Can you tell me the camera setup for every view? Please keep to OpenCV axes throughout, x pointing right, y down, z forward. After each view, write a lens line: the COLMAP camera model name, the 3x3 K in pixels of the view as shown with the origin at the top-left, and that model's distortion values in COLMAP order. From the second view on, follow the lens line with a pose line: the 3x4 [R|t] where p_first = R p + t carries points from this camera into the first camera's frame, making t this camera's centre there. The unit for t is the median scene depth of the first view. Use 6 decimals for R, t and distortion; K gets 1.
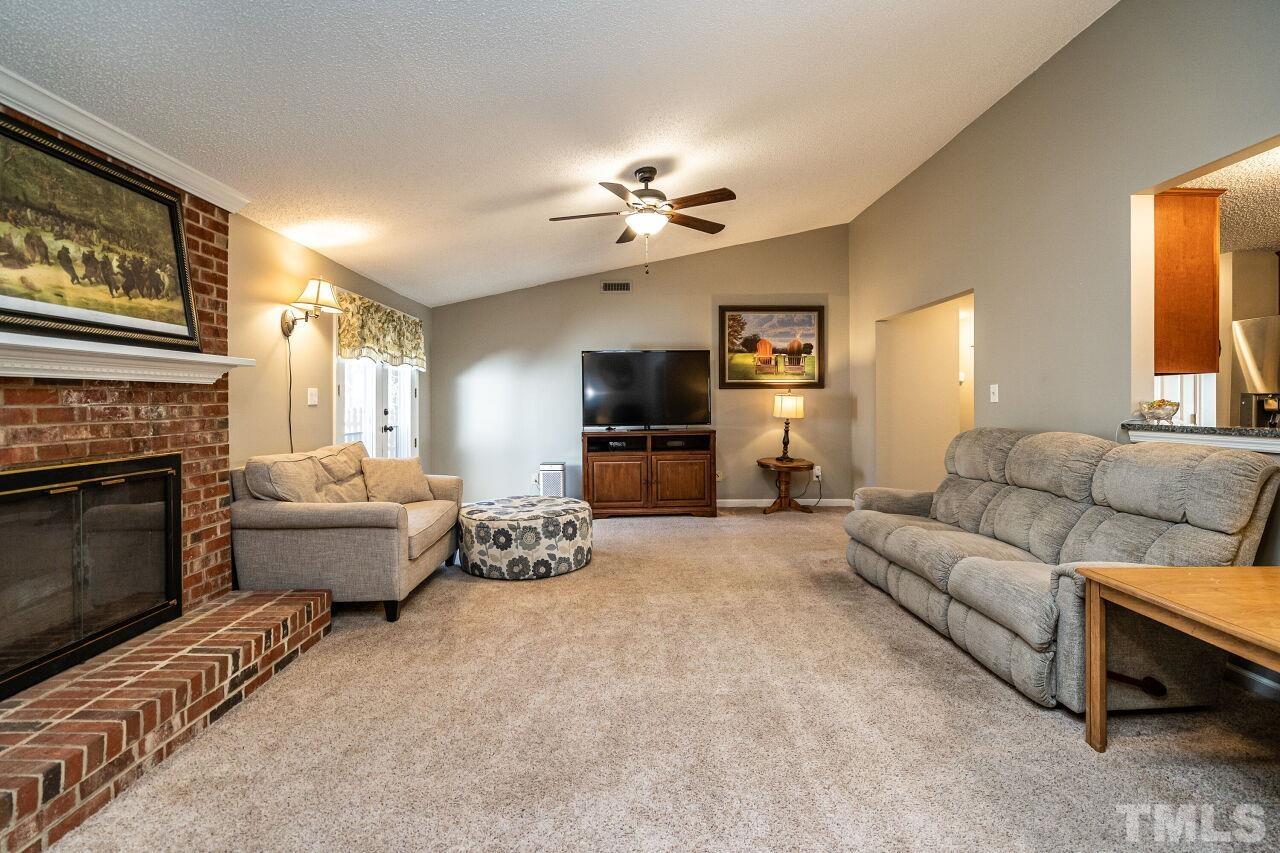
lens RADIAL K [[581.1, 0, 622.2], [0, 581.1, 404.5], [0, 0, 1]] dist [-0.001803, 0.000628]
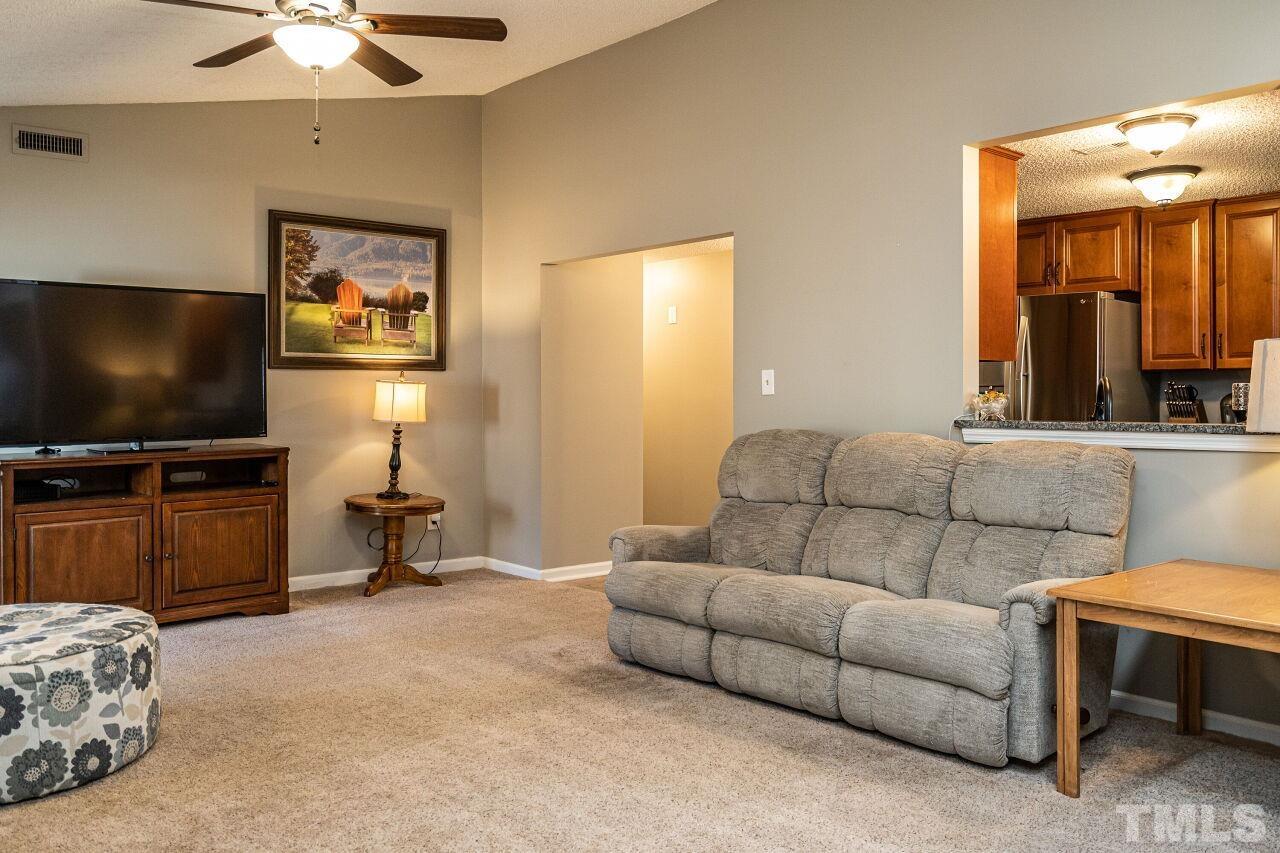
lens RADIAL K [[1082.1, 0, 599.5], [0, 1082.1, 394.3], [0, 0, 1]] dist [0.006774, -0.000603]
pose [[0.772109, 0.002475, 0.635485, -0.465770], [0.000867, 0.999987, -0.004949, 0.002979], [-0.635489, 0.004372, 0.772098, 0.123892]]
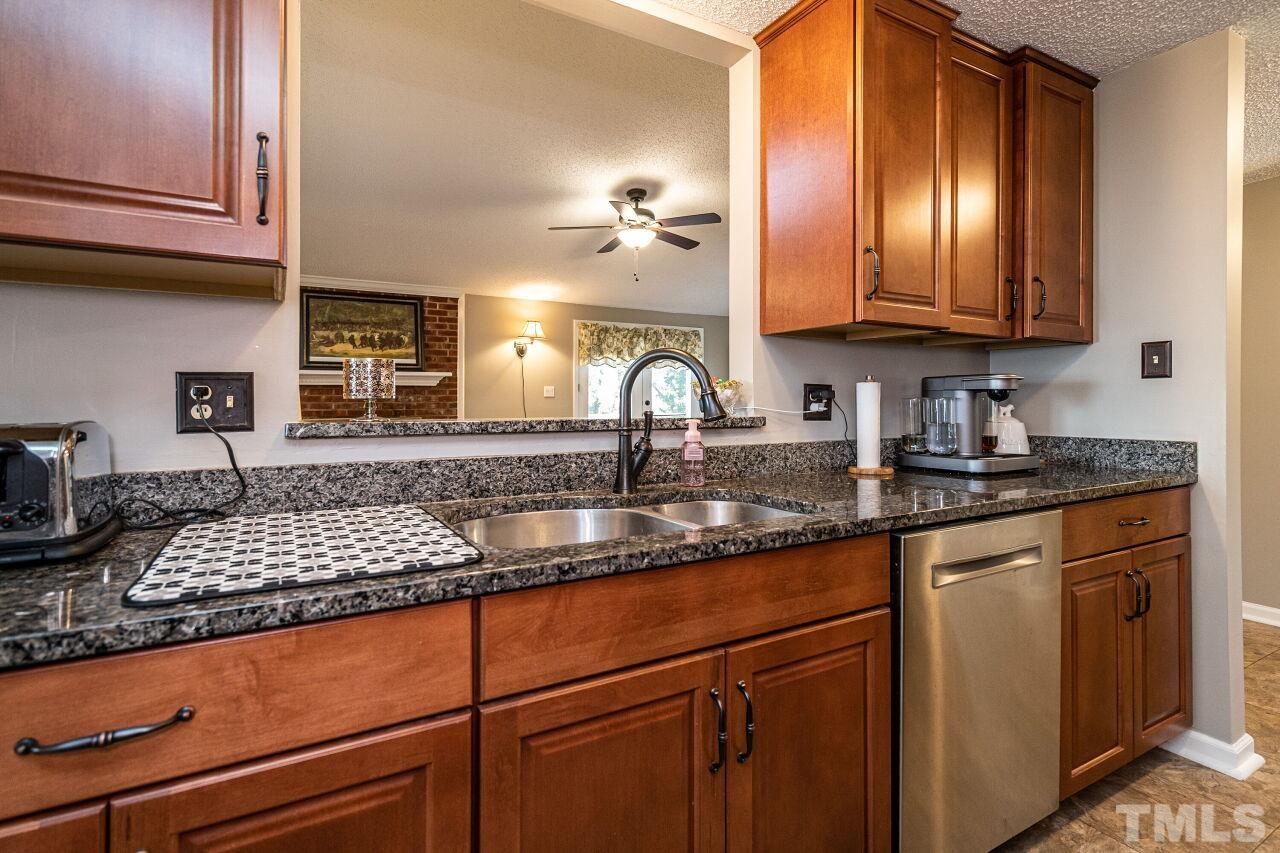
lens RADIAL K [[581.1, 0, 665.9], [0, 581.1, 401.1], [0, 0, 1]] dist [-0.001261, -0.000059]
pose [[0.487264, 0.005070, -0.873240, 1.388638], [-0.005522, 0.999981, 0.002724, 0.008512], [0.873237, 0.003495, 0.487283, 0.660015]]
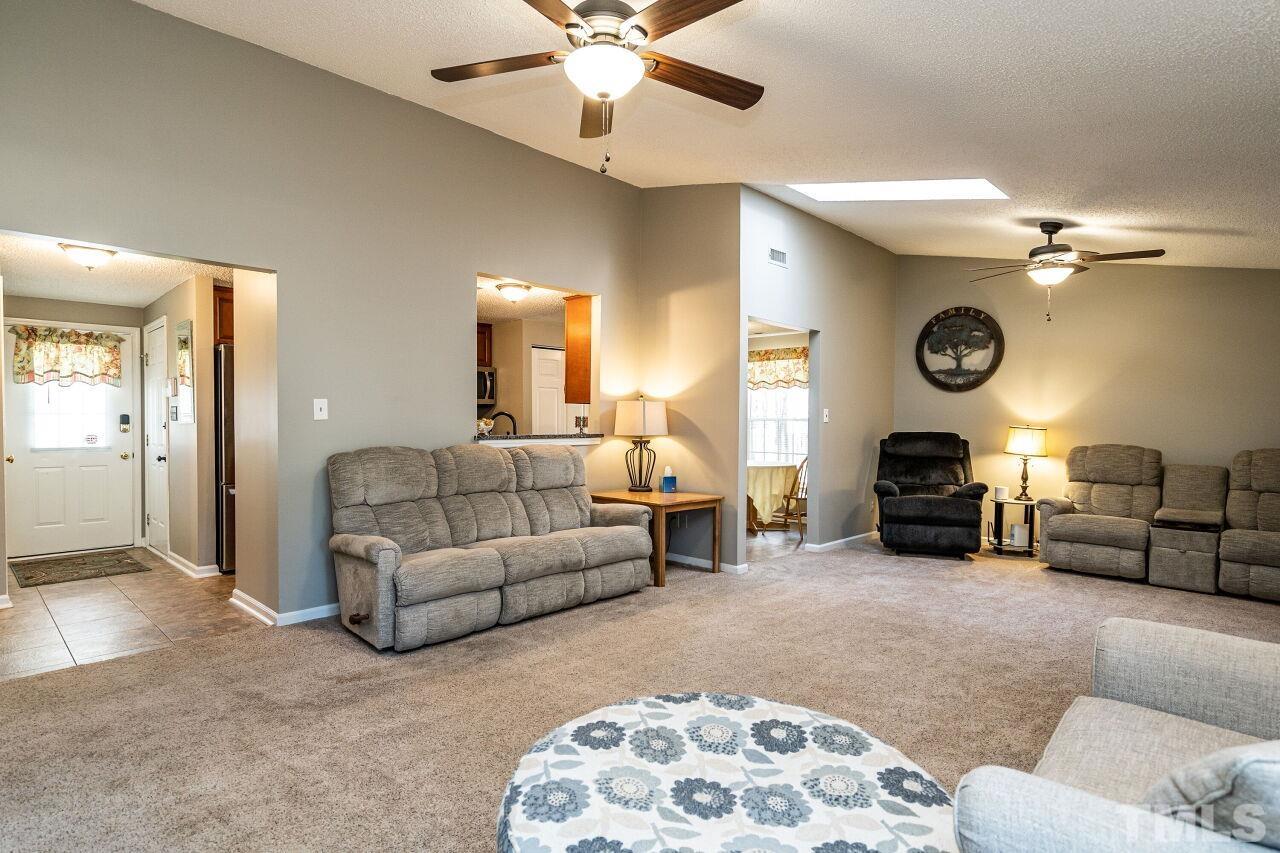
lens RADIAL K [[673.0, 0, 640.0], [0, 673.0, 426.5], [0, 0, 1]] dist [0.001280, 0.000358]
pose [[-0.733119, -0.003016, 0.680093, -0.501007], [0.001818, 0.999978, 0.006394, -0.004559], [-0.680097, 0.005924, -0.733098, 1.780351]]
